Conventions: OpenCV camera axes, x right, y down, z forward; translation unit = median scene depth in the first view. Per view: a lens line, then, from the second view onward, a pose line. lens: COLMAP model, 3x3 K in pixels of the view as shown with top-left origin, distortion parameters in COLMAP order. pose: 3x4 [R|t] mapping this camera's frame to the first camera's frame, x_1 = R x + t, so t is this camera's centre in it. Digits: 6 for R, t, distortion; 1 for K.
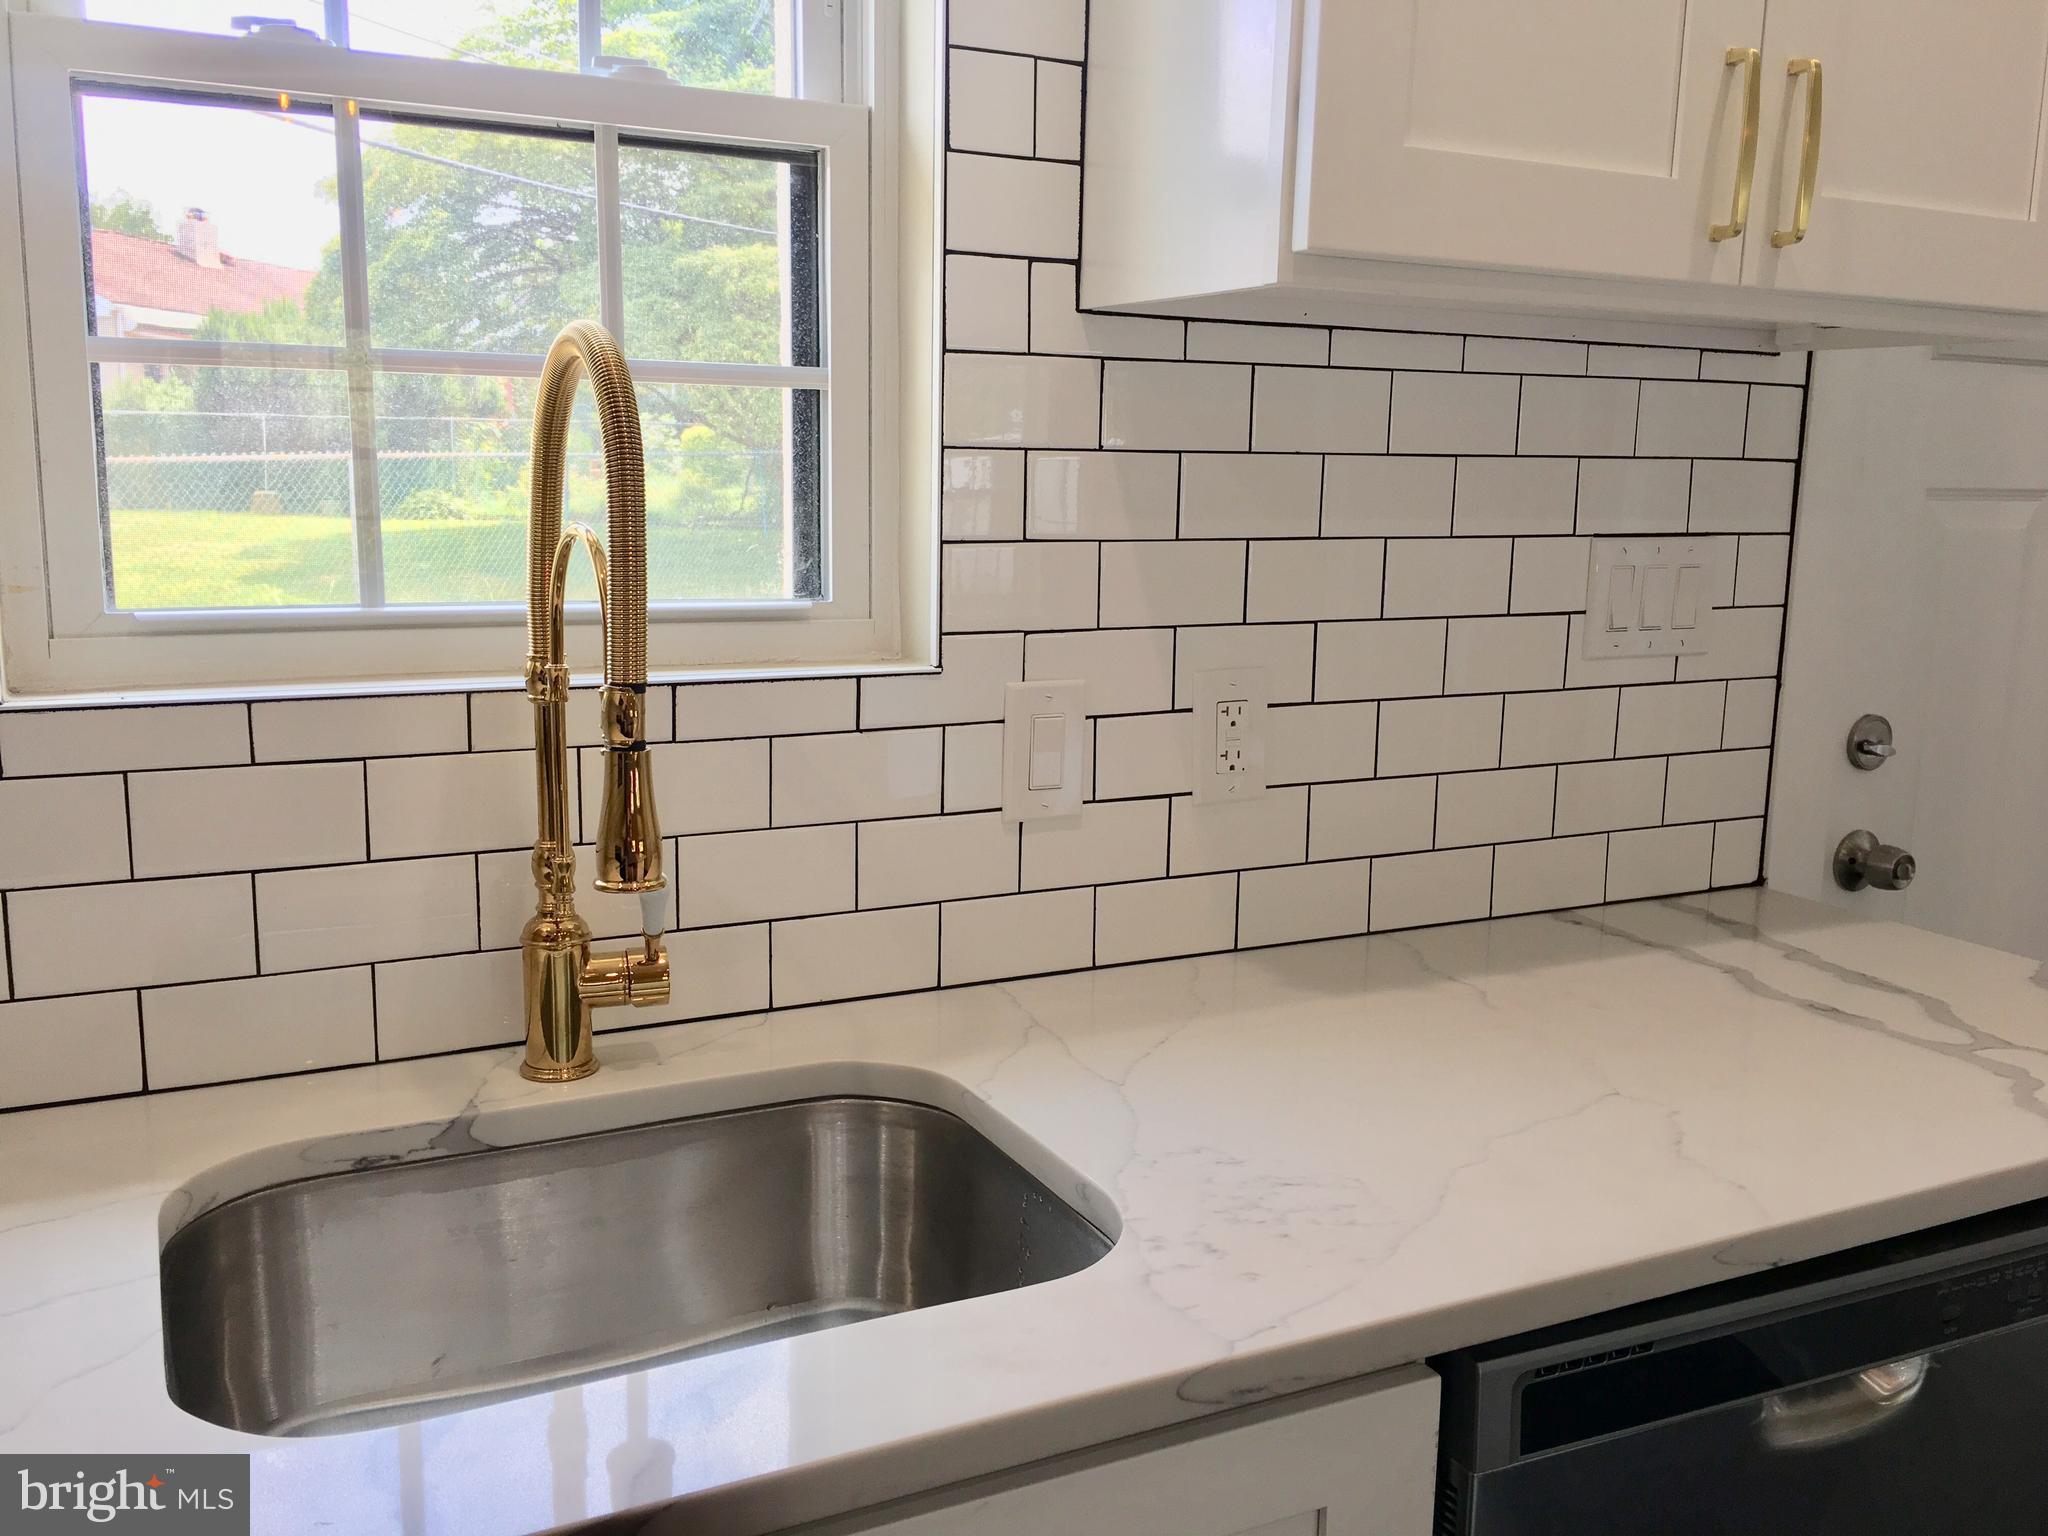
lens RADIAL K [[1763.4, 0, 1024.0], [0, 1763.4, 768.0], [0, 0, 1]] dist [0.080635, -0.114698]
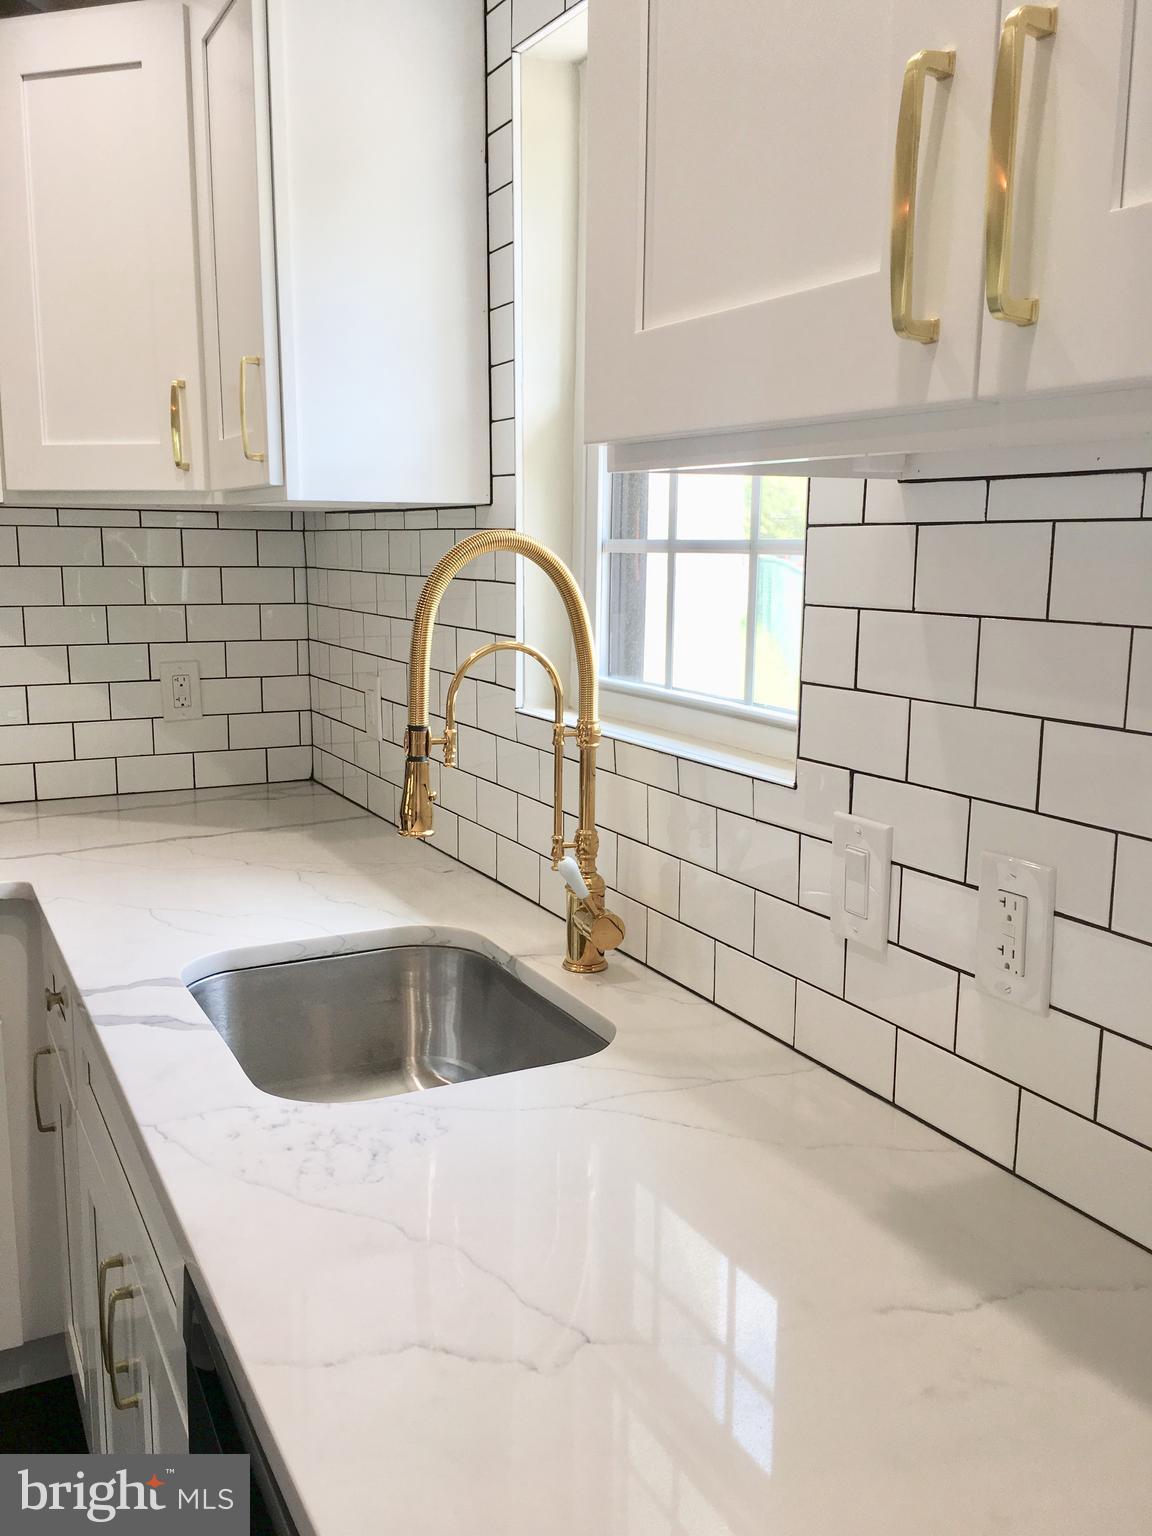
lens RADIAL K [[1322.5, 0, 576.0], [0, 1322.5, 768.0], [0, 0, 1]] dist [0.080635, -0.114698]
pose [[0.008660, 0.152050, -0.988335, 0.832107], [-0.177228, 0.972958, 0.148131, -0.172495], [0.984132, 0.173877, 0.035374, 0.800061]]
